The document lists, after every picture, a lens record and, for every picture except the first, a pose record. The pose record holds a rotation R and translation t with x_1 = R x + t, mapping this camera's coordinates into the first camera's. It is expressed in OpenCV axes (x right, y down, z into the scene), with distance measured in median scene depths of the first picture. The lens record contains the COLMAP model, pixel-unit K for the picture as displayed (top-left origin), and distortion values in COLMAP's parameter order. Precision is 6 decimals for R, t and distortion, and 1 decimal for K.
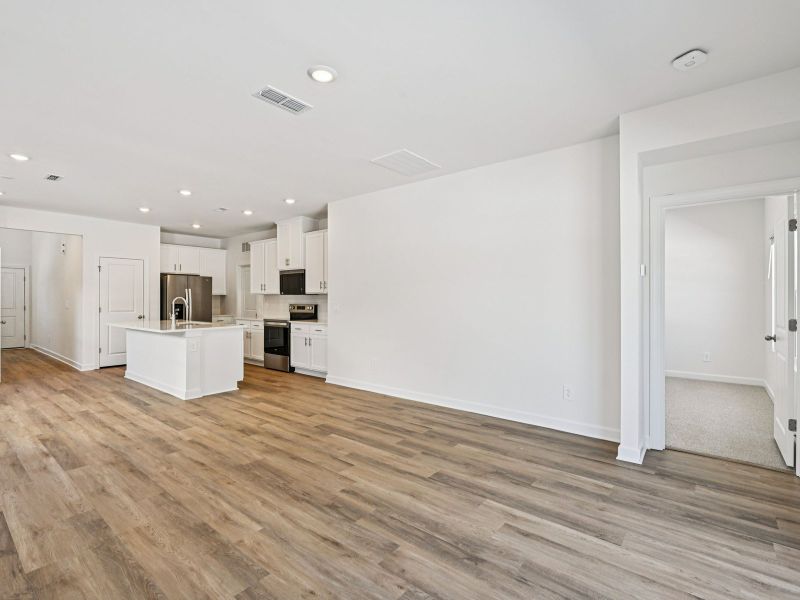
lens RADIAL K [[384.8, 0, 396.9], [0, 384.8, 301.1], [0, 0, 1]] dist [0.016855, 0.000385]
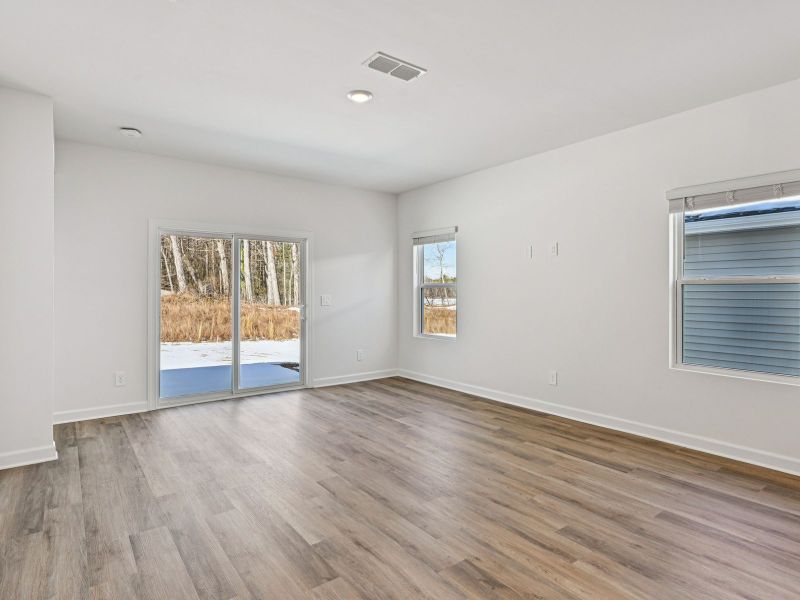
lens RADIAL K [[455.7, 0, 399.0], [0, 455.7, 296.9], [0, 0, 1]] dist [0.004548, 0.001361]
pose [[-0.971225, 0.000405, 0.238163, -0.534419], [0.005182, 0.999798, 0.019434, -0.010718], [-0.238107, 0.020109, -0.971031, 1.943305]]
